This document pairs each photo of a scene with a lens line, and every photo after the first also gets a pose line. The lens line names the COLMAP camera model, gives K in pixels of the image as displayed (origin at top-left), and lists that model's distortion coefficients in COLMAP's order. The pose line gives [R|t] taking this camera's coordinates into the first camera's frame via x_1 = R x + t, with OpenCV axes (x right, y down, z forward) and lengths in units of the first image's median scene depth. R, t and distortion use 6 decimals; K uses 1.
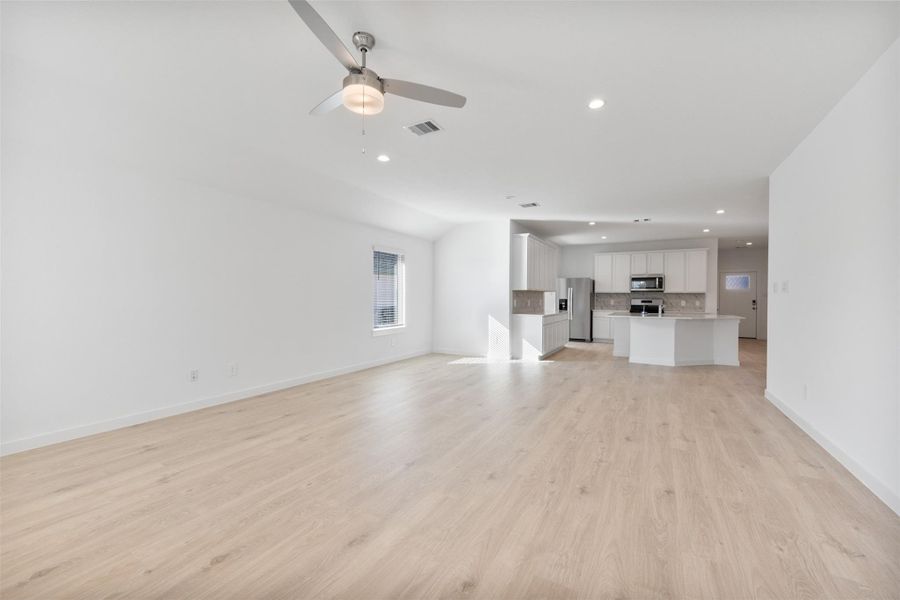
lens RADIAL K [[349.5, 0, 450.0], [0, 349.5, 300.0], [0, 0, 1]] dist [0.014976, -0.000017]
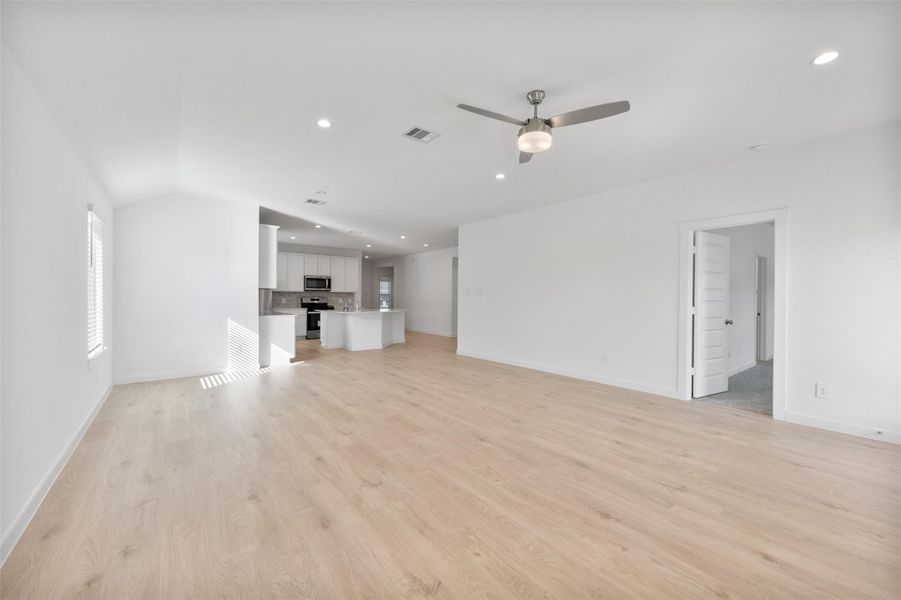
lens RADIAL K [[349.8, 0, 450.5], [0, 349.8, 300.0], [0, 0, 1]] dist [0.014976, -0.000017]
pose [[0.384018, -0.014825, 0.923206, -0.445837], [0.008838, 0.999884, 0.012380, -0.006308], [-0.923283, 0.003405, 0.384105, 0.232374]]
